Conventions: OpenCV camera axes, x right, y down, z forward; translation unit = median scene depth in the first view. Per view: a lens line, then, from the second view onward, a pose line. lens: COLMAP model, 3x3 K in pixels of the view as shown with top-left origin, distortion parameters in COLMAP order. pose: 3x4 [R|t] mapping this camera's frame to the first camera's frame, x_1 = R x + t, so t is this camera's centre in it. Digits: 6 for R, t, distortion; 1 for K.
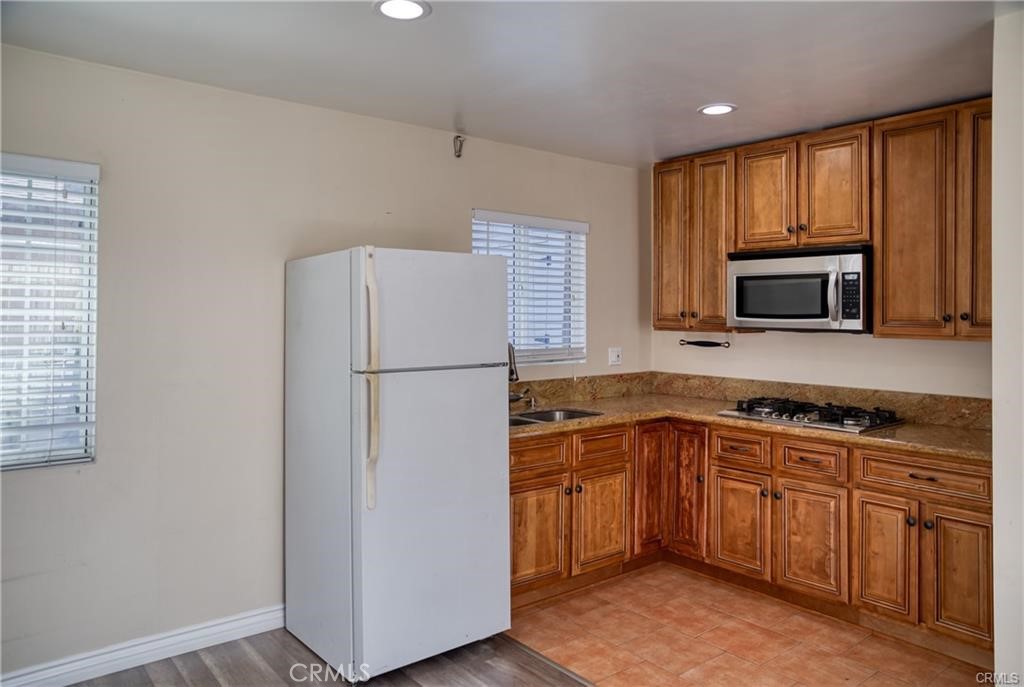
lens RADIAL K [[701.7, 0, 506.3], [0, 701.7, 315.1], [0, 0, 1]] dist [-0.003262, 0.000021]
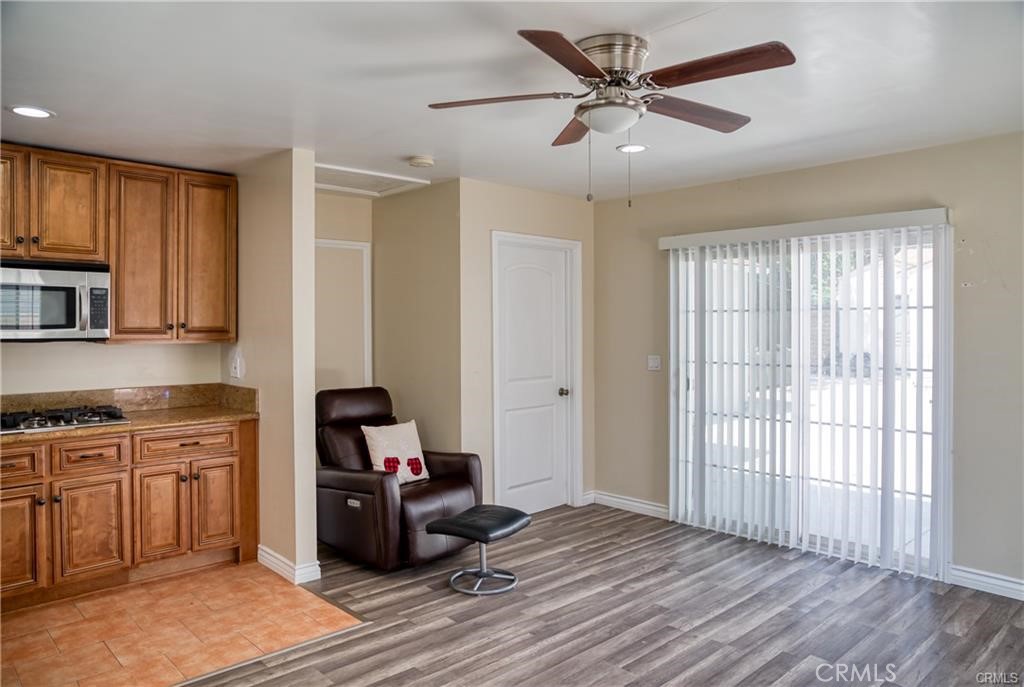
lens RADIAL K [[701.7, 0, 511.8], [0, 701.7, 336.8], [0, 0, 1]] dist [-0.003262, 0.000021]
pose [[-0.066330, -0.022252, 0.997550, -0.704934], [0.002385, 0.999745, 0.022460, -0.004989], [-0.997795, 0.003869, -0.066260, 0.405750]]
